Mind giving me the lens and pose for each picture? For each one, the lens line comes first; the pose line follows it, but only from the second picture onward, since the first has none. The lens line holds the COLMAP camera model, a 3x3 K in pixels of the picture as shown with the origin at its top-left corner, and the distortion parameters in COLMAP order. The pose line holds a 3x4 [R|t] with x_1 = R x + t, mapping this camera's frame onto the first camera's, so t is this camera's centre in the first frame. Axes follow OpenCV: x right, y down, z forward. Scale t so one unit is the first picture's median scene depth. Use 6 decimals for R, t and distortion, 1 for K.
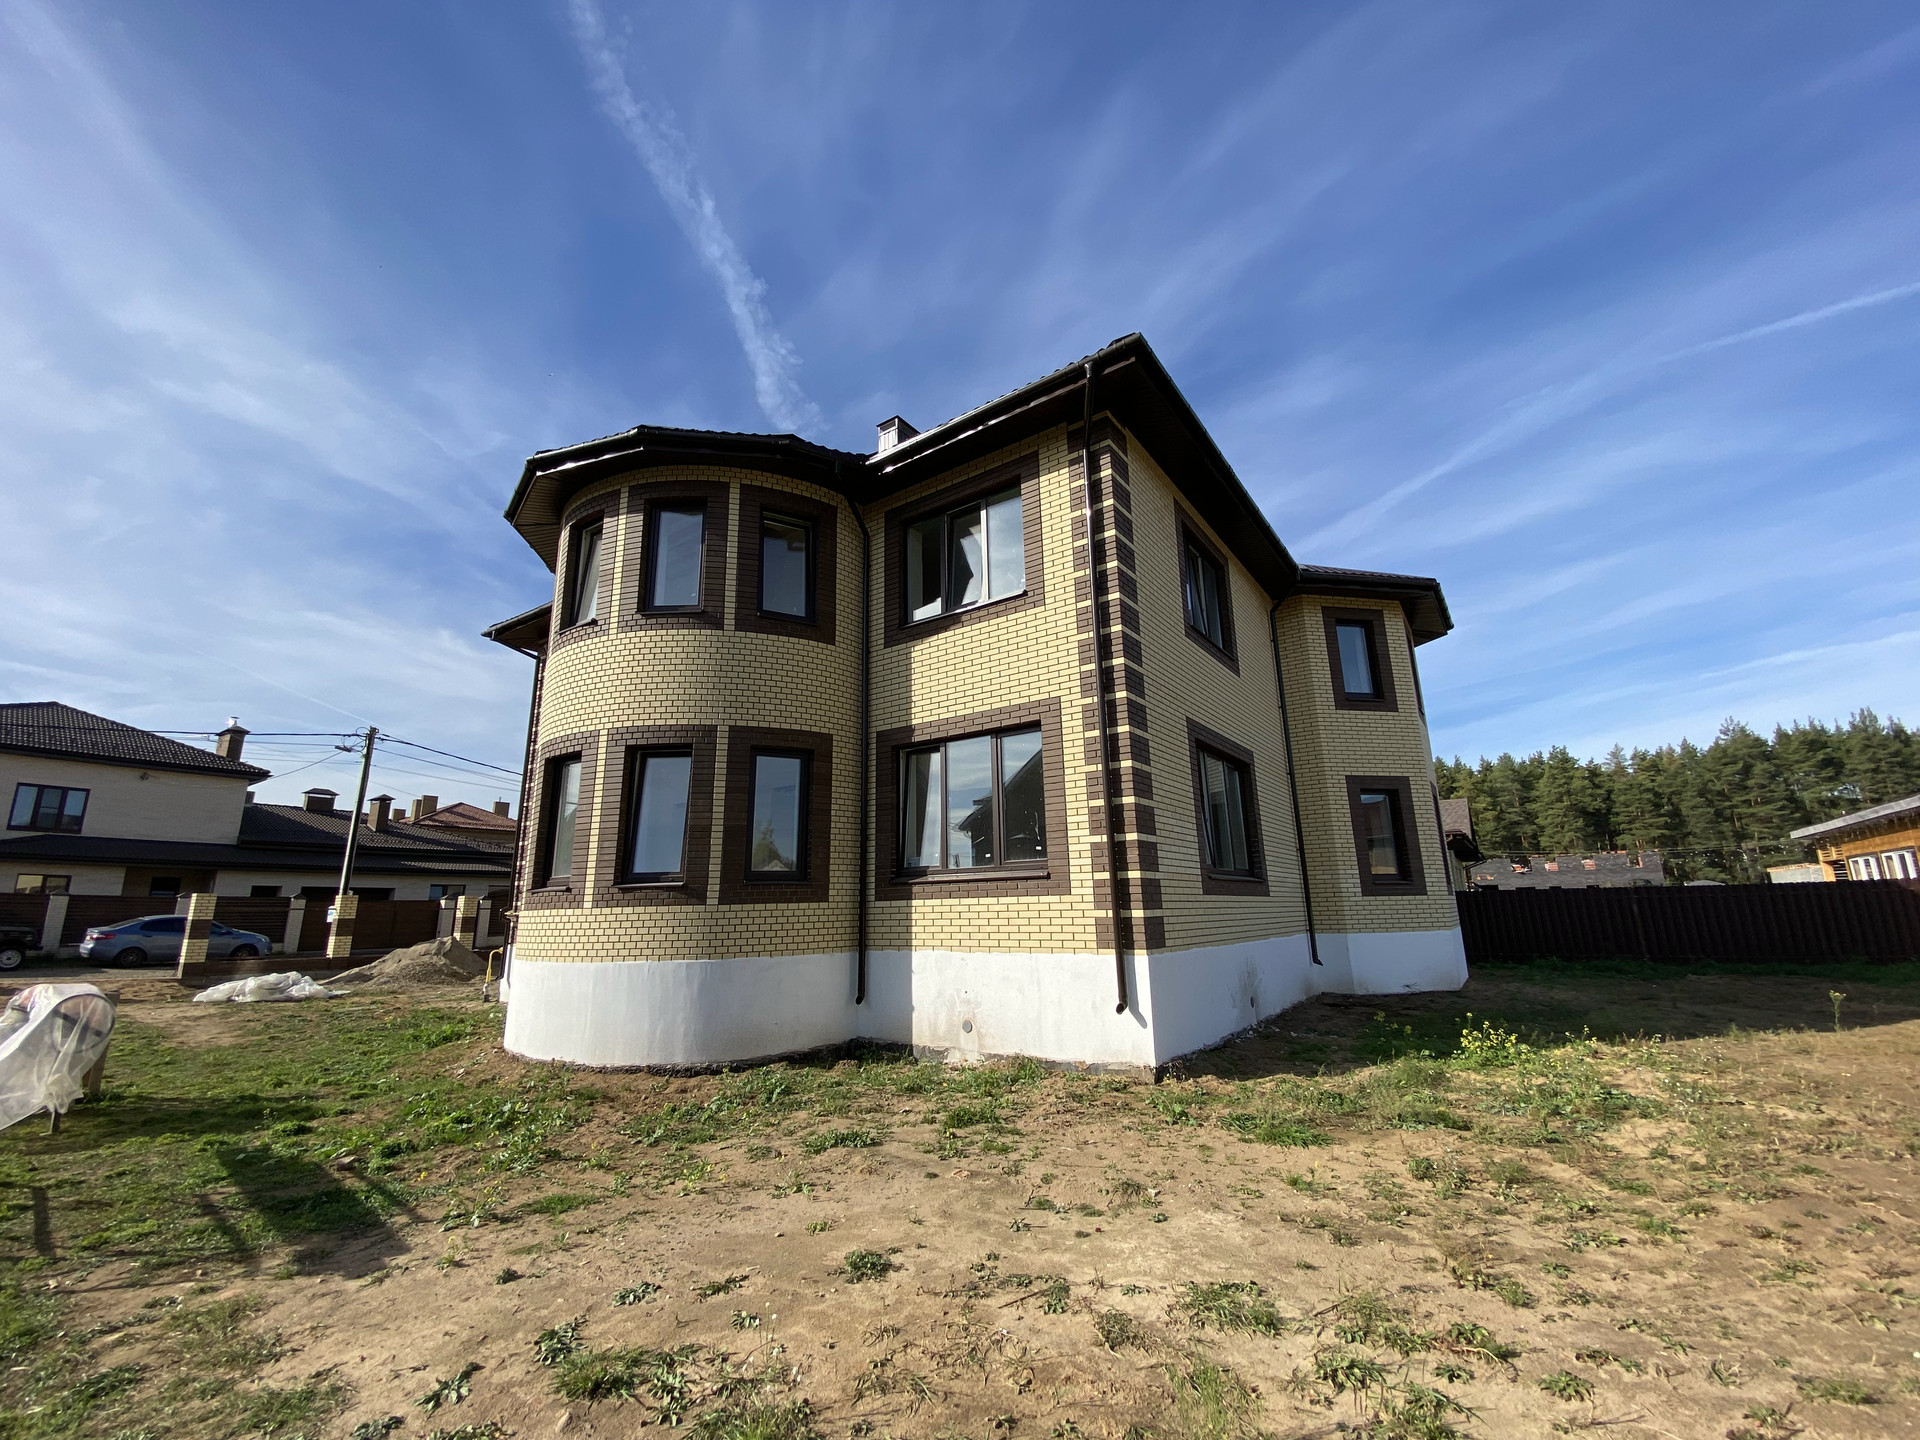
lens RADIAL K [[788.0, 0, 991.7], [0, 788.0, 719.3], [0, 0, 1]] dist [0.012762, -0.016773]
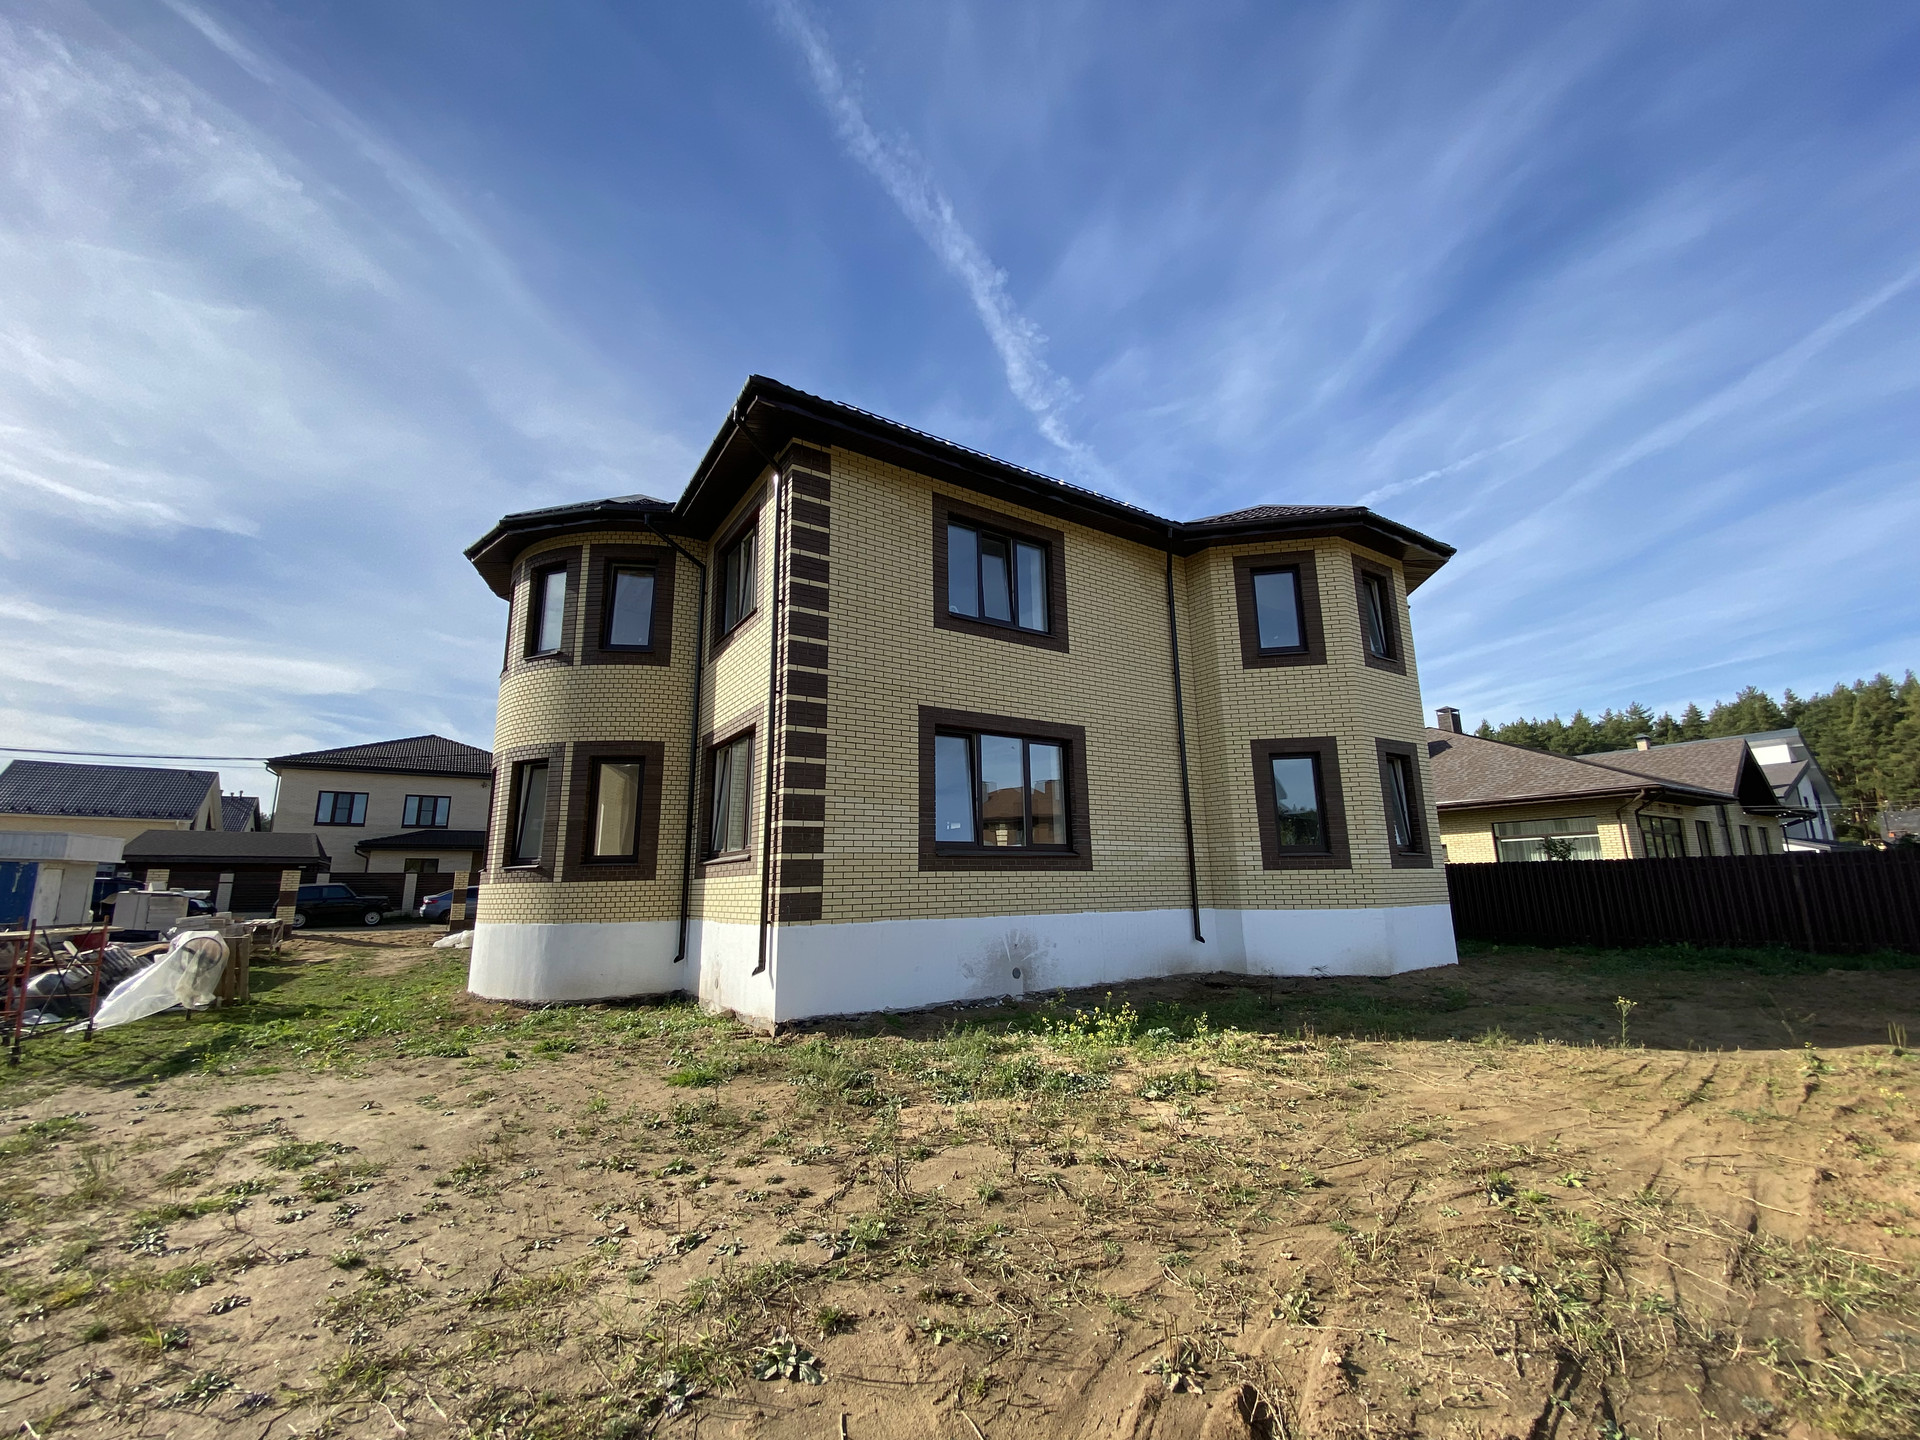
lens RADIAL K [[793.2, 0, 988.2], [0, 793.2, 716.4], [0, 0, 1]] dist [0.002657, -0.017179]
pose [[0.933463, -0.072909, -0.351184, 0.489444], [0.085539, 0.996123, 0.020563, -0.001543], [0.348323, -0.049235, 0.936081, 0.024917]]
